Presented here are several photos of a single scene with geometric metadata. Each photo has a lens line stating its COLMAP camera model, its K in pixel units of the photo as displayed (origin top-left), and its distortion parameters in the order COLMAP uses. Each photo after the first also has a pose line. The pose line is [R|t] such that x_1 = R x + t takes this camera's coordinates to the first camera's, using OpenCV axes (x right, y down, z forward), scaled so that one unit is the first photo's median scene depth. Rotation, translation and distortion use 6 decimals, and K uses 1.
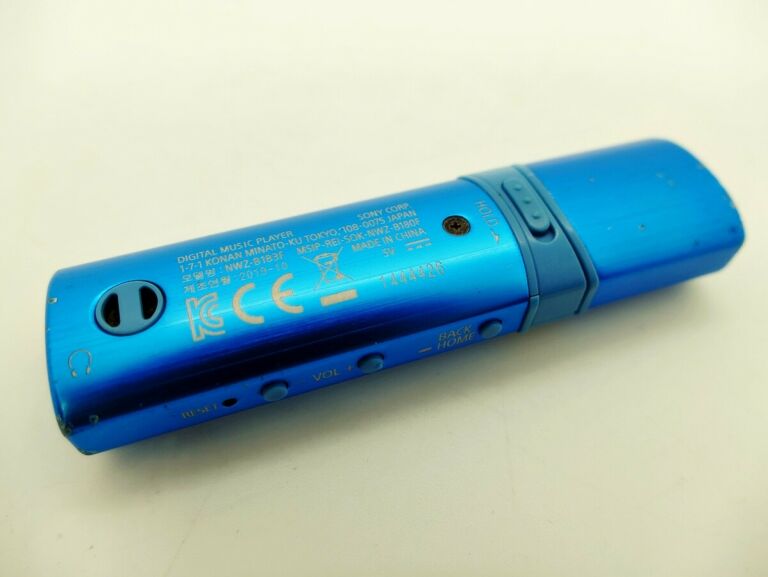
lens RADIAL K [[607.9, 0, 387.6], [0, 607.9, 288.8], [0, 0, 1]] dist [-0.011791, -0.024811]
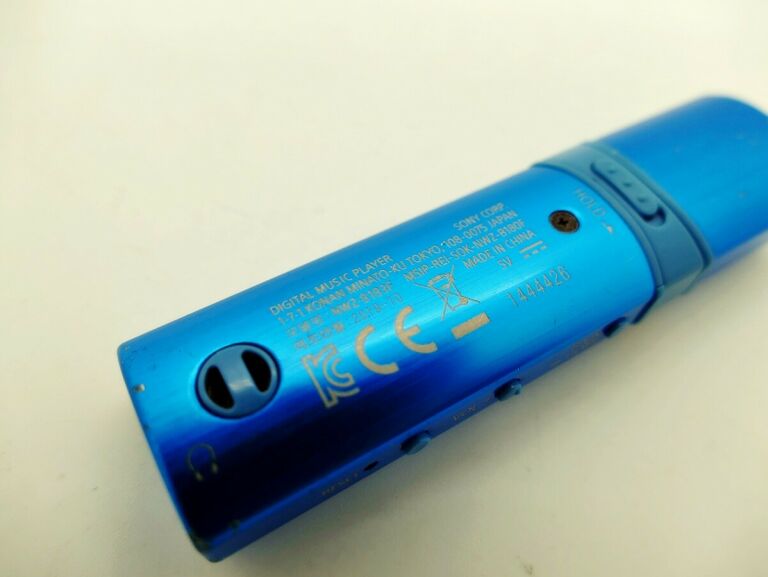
lens RADIAL K [[607.9, 0, 380.9], [0, 607.9, 289.6], [0, 0, 1]] dist [-0.011791, -0.024811]
pose [[0.979643, -0.156207, 0.126090, -0.288990], [0.149083, 0.986742, 0.064146, -0.104874], [-0.134439, -0.044042, 0.989943, 0.143305]]
